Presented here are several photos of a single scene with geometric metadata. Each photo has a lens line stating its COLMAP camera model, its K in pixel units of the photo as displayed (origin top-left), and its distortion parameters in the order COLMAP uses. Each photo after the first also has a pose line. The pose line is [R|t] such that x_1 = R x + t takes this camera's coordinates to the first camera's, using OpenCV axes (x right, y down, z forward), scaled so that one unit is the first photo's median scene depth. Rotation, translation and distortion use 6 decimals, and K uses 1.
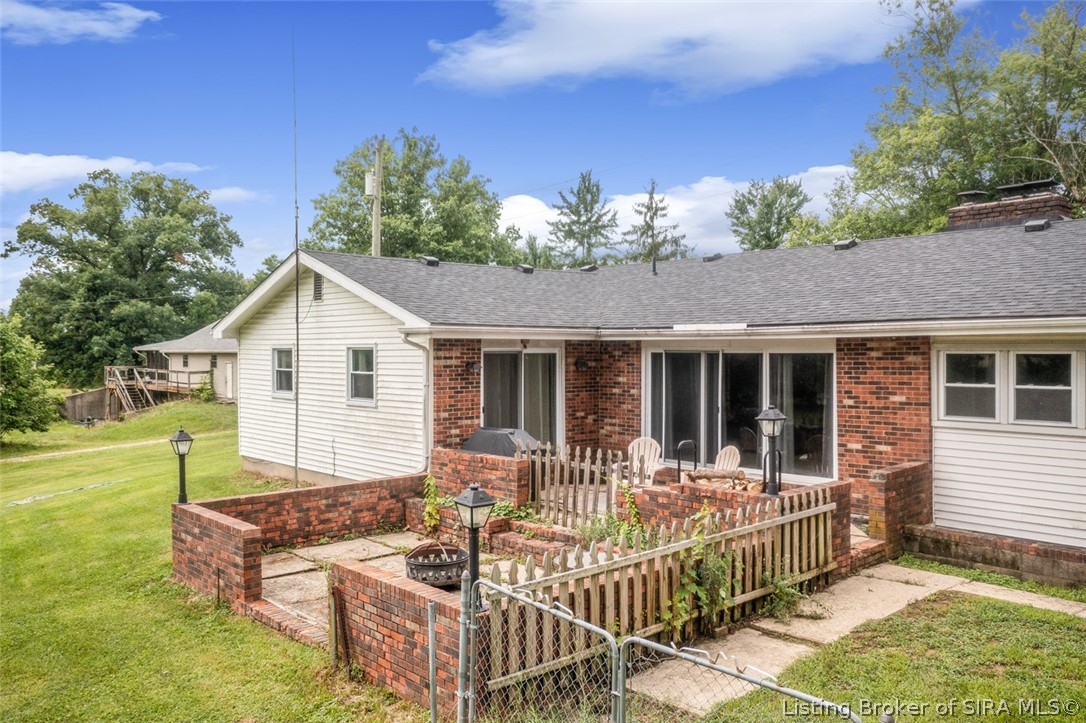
lens RADIAL K [[858.0, 0, 545.1], [0, 858.0, 350.7], [0, 0, 1]] dist [-0.017228, 0.010494]
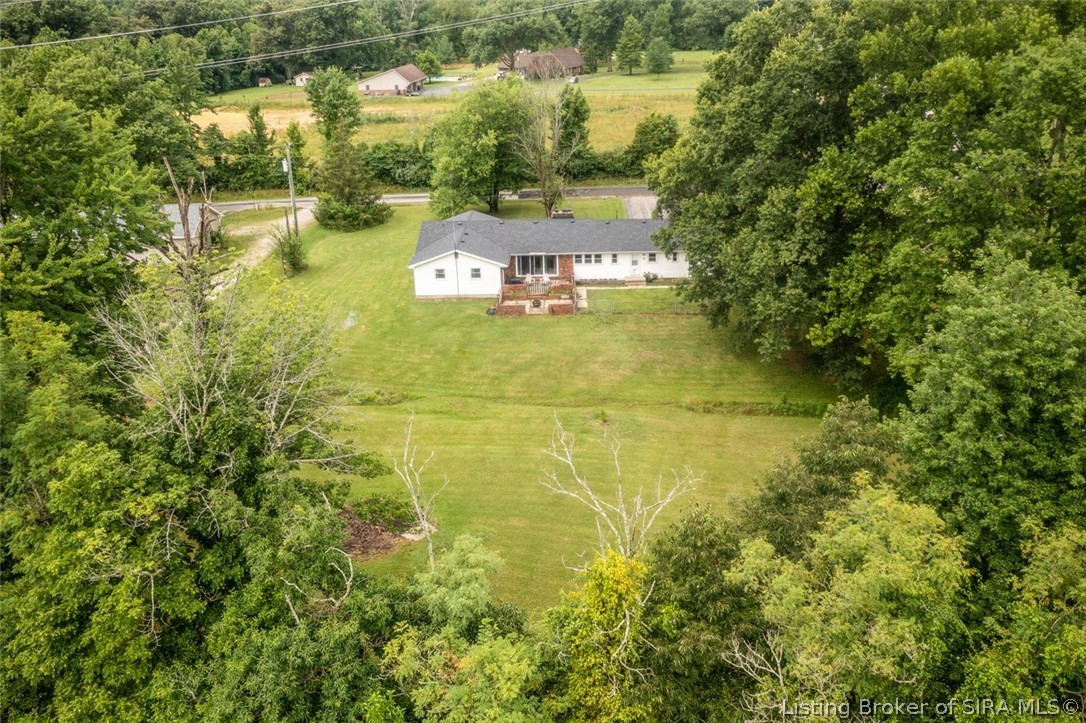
lens RADIAL K [[858.0, 0, 543.9], [0, 858.0, 360.8], [0, 0, 1]] dist [-0.017228, 0.010494]
pose [[0.697834, -0.299818, 0.650490, -3.422488], [0.031564, 0.920166, 0.390254, -1.473750], [-0.715564, -0.251800, 0.651587, -2.702880]]
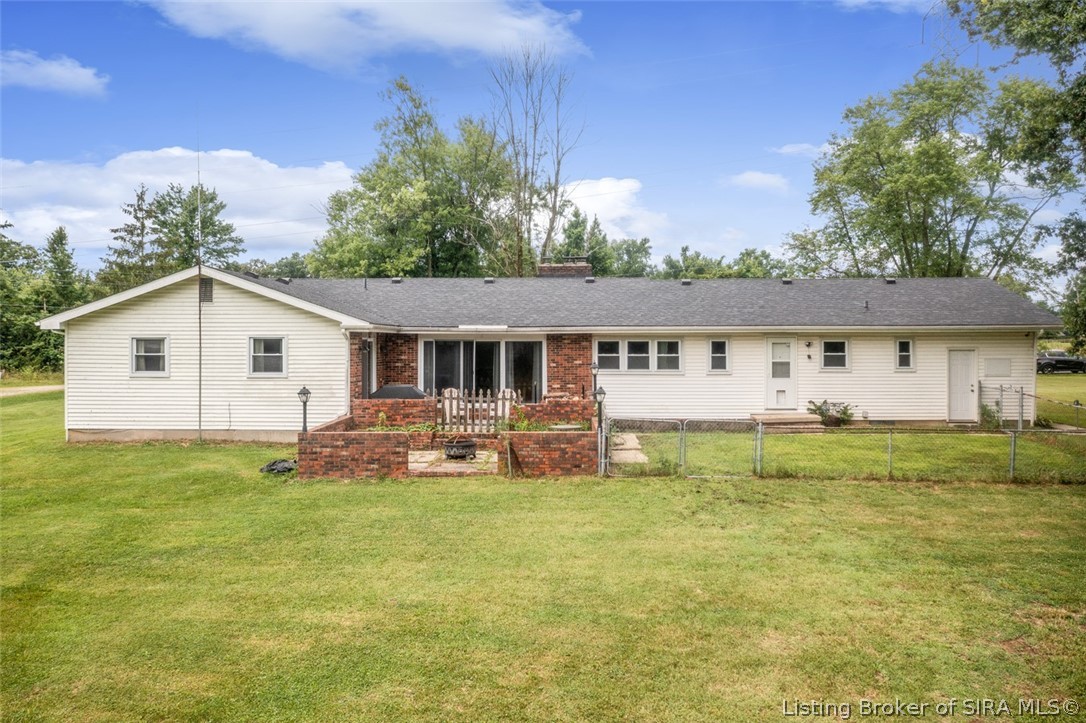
lens RADIAL K [[858.0, 0, 538.7], [0, 858.0, 322.3], [0, 0, 1]] dist [-0.017228, 0.010494]
pose [[0.700583, 0.016766, 0.713374, -0.969389], [0.000997, 0.999700, -0.024475, 0.007452], [-0.713570, 0.017858, 0.700356, -0.352868]]
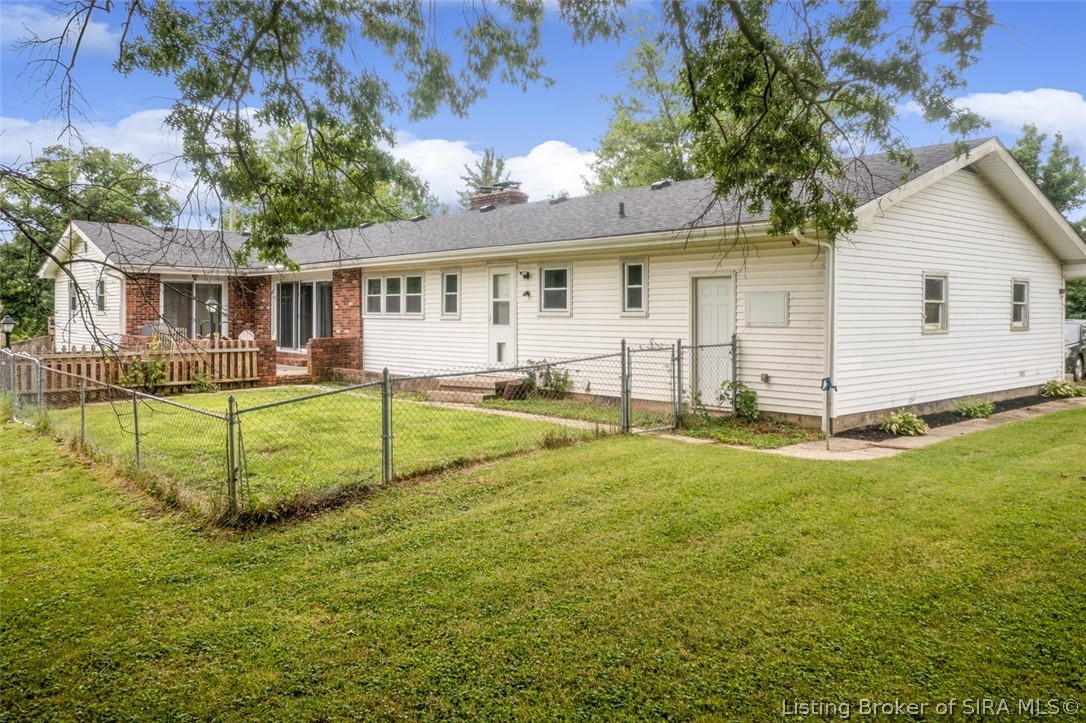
lens RADIAL K [[858.0, 0, 530.6], [0, 858.0, 320.1], [0, 0, 1]] dist [-0.017228, 0.010494]
pose [[0.999925, 0.005129, -0.011122, 0.670628], [-0.005083, 0.999978, 0.004166, 0.066459], [0.011143, -0.004110, 0.999929, -0.684516]]
